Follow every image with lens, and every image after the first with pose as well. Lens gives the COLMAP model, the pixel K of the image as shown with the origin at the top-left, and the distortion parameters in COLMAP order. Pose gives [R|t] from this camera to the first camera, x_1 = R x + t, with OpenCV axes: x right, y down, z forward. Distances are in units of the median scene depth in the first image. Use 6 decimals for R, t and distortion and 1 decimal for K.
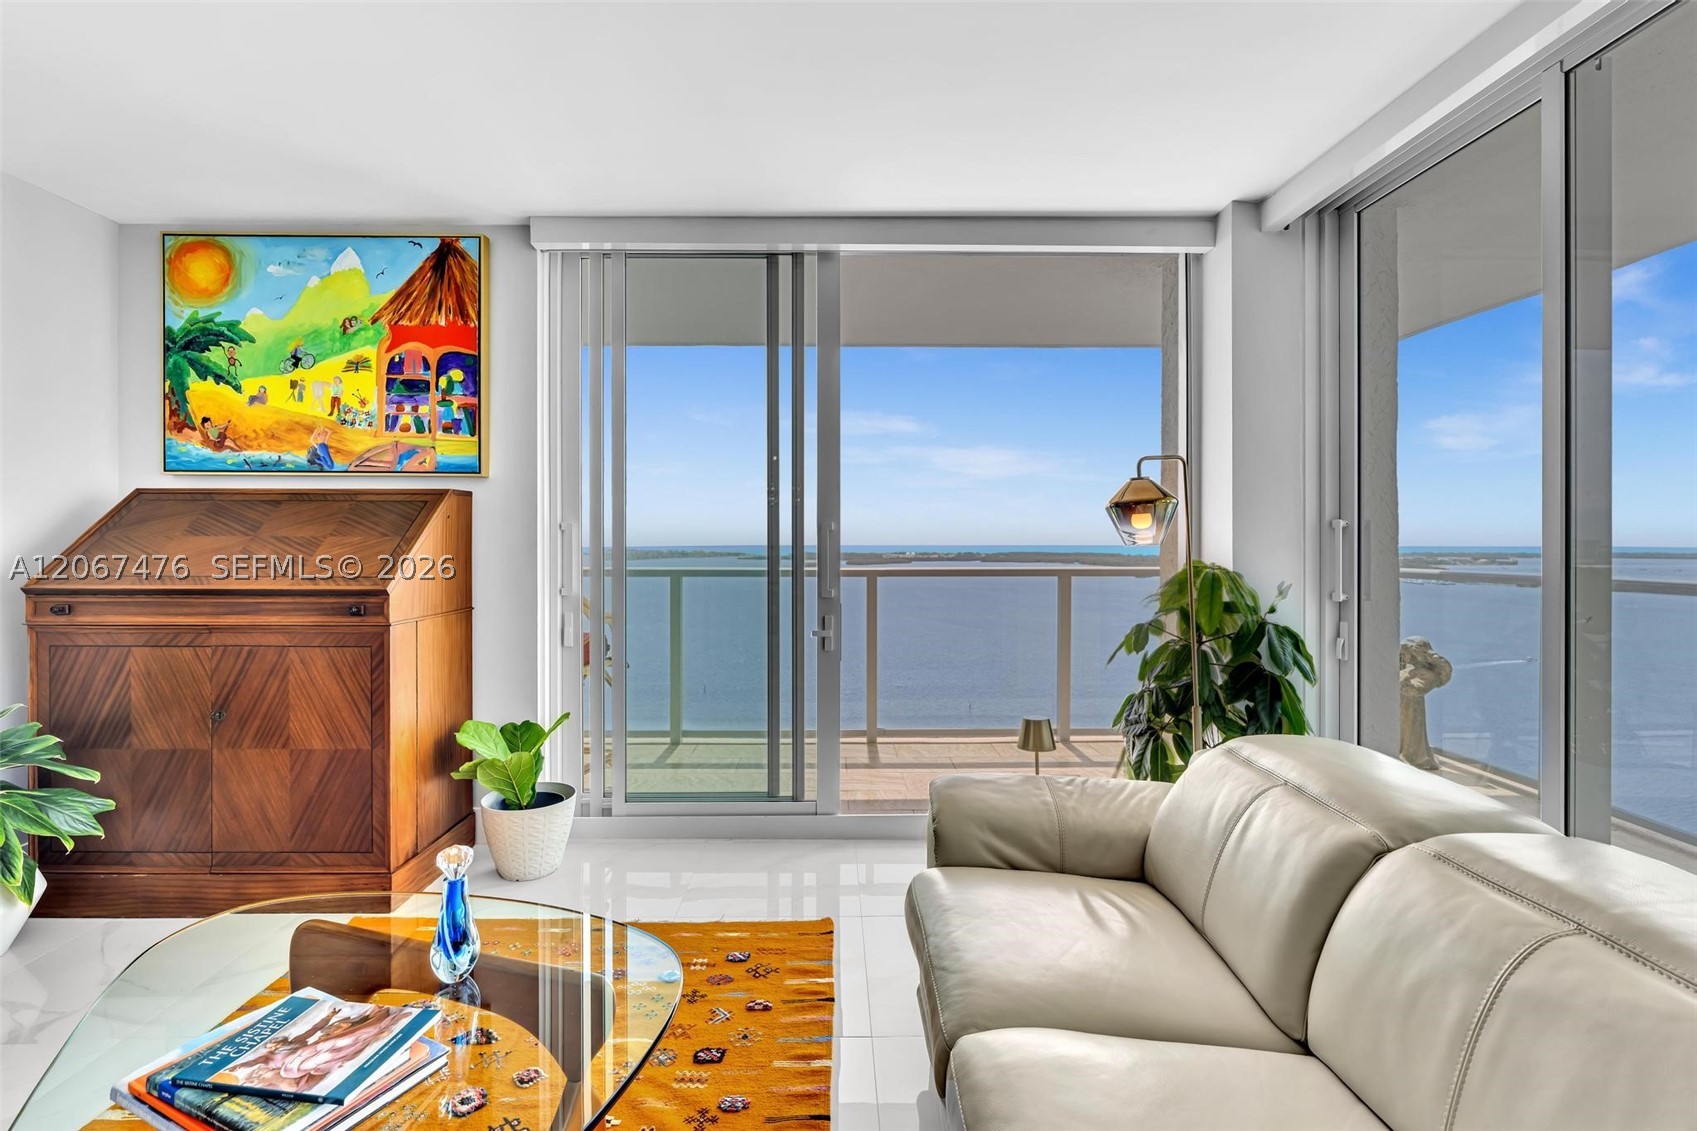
lens RADIAL K [[758.6, 0, 845.3], [0, 758.6, 541.3], [0, 0, 1]] dist [-0.003172, -0.000041]
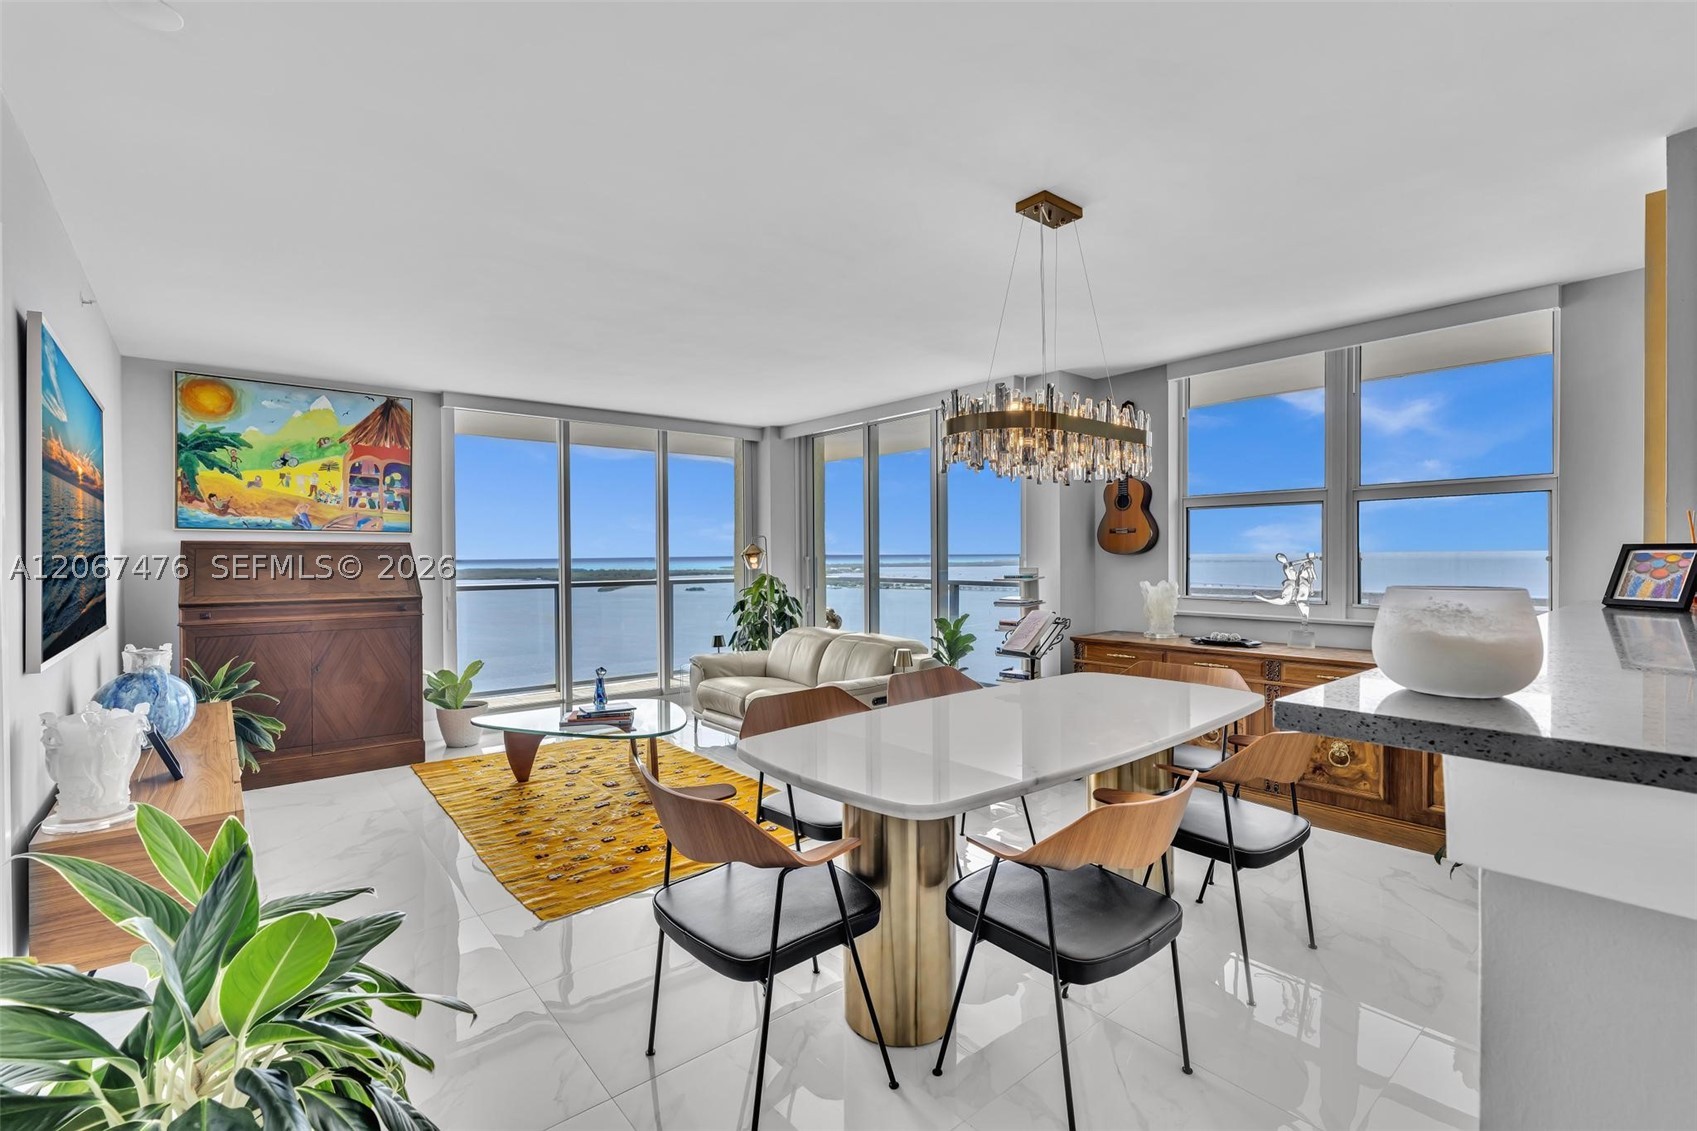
lens RADIAL K [[752.5, 0, 839.8], [0, 752.5, 559.0], [0, 0, 1]] dist [-0.005747, 0.000650]
pose [[0.781080, -0.007031, 0.624391, -0.800285], [0.005988, 0.999975, 0.003771, -0.028963], [-0.624402, 0.000793, 0.781102, -0.994709]]
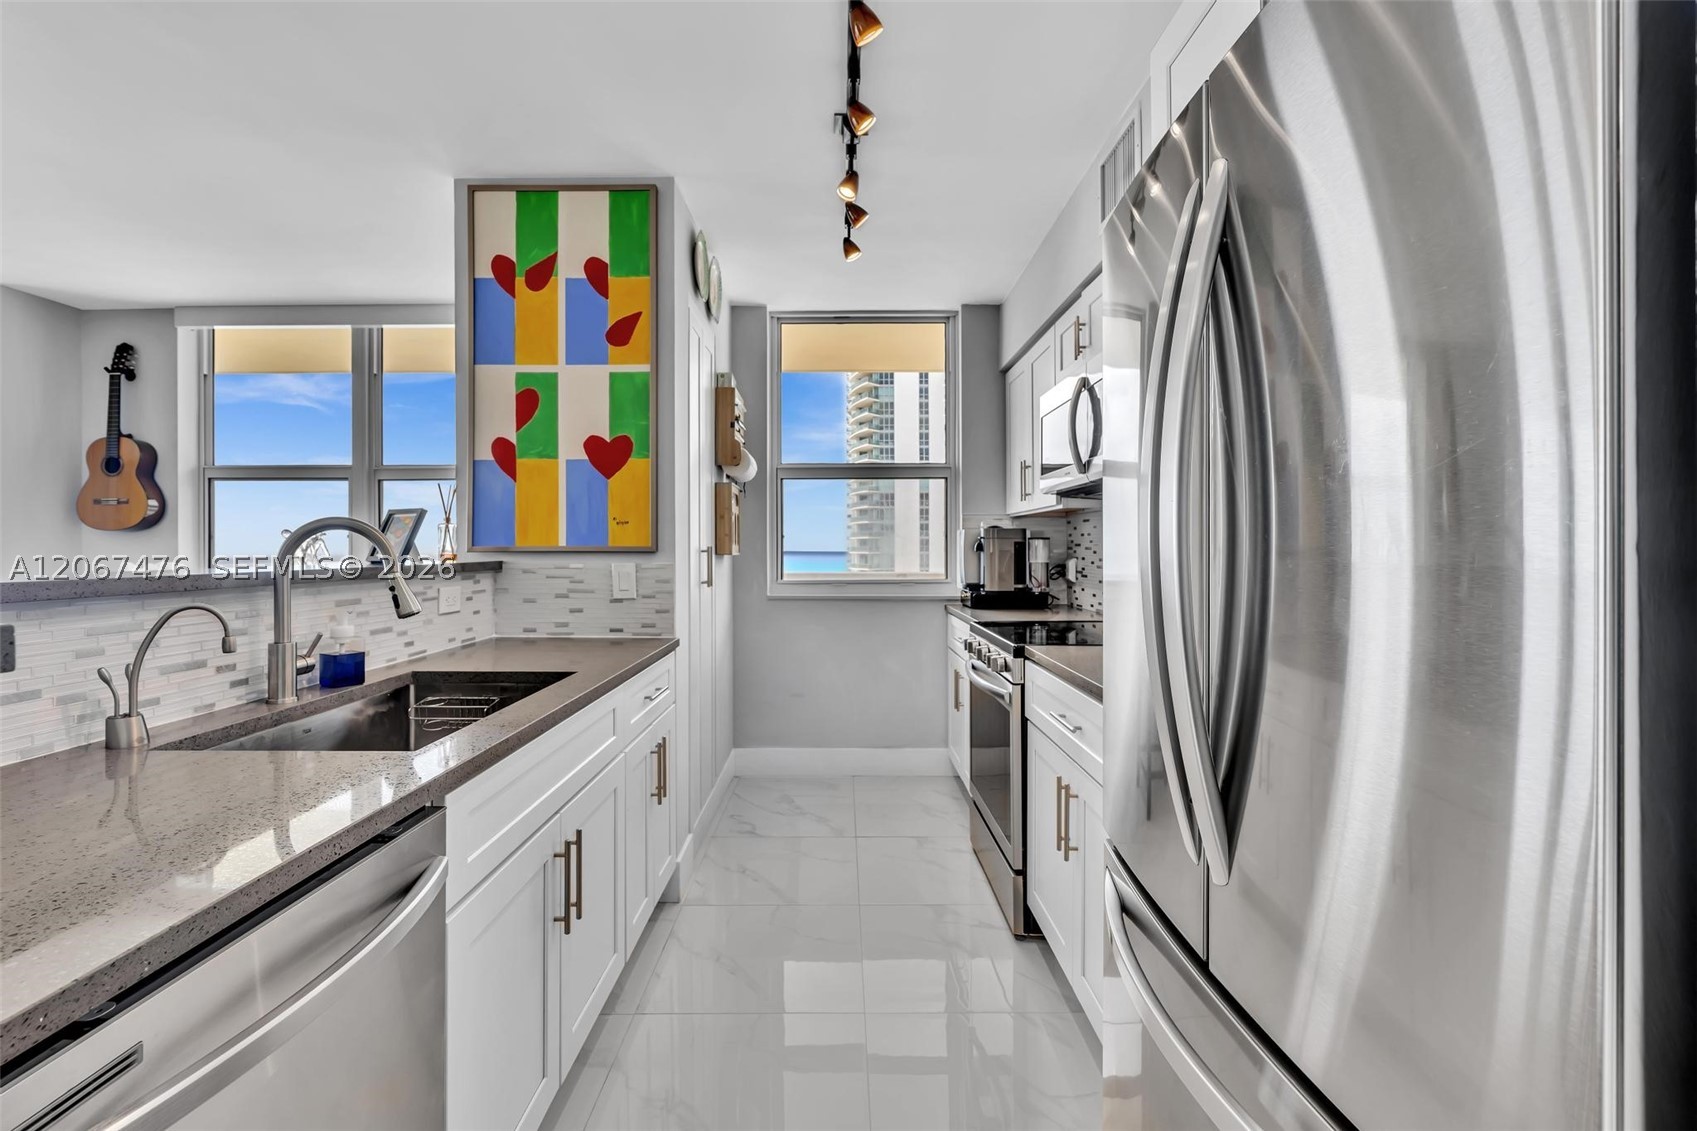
lens RADIAL K [[752.5, 0, 839.8], [0, 752.5, 559.0], [0, 0, 1]] dist [-0.005747, 0.000650]
pose [[0.008764, -0.011694, 0.999893, -0.600245], [0.003117, 0.999927, 0.011667, 0.008551], [-0.999957, 0.003014, 0.008800, -1.384501]]
